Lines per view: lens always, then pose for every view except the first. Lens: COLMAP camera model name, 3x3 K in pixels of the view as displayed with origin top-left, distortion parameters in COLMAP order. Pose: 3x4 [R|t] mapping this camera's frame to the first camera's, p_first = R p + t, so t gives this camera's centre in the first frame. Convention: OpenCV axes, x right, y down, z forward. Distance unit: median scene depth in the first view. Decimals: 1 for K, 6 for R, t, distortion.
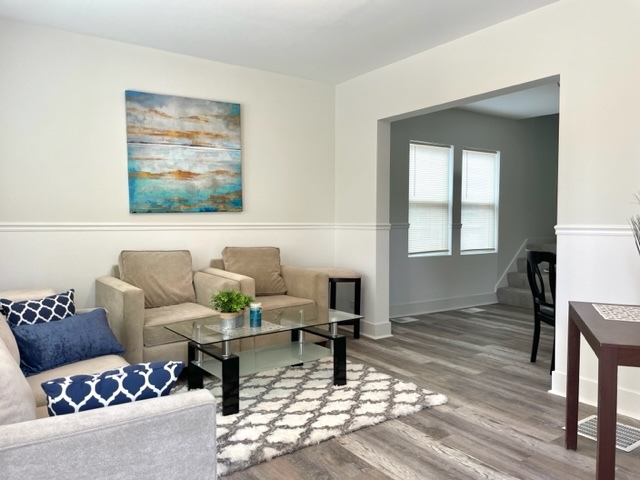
lens RADIAL K [[496.5, 0, 318.2], [0, 496.5, 243.3], [0, 0, 1]] dist [0.097469, -0.148951]
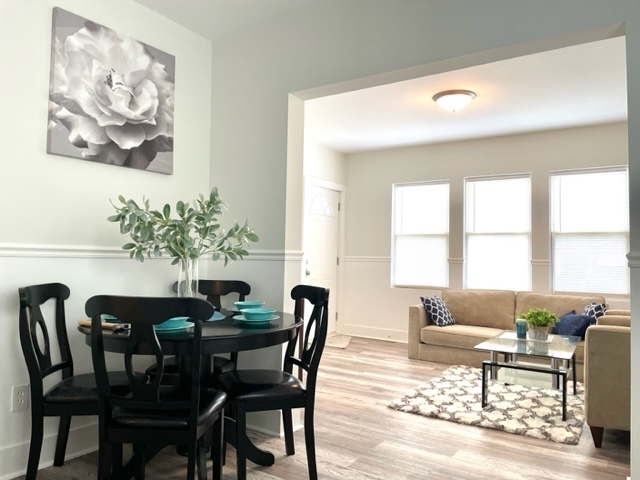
lens RADIAL K [[496.5, 0, 318.2], [0, 496.5, 243.3], [0, 0, 1]] dist [0.097469, -0.148951]
pose [[-0.929473, -0.036038, -0.367127, 0.844227], [-0.043254, 0.998999, 0.011443, -0.066766], [0.366347, 0.026516, -0.930101, 2.011252]]
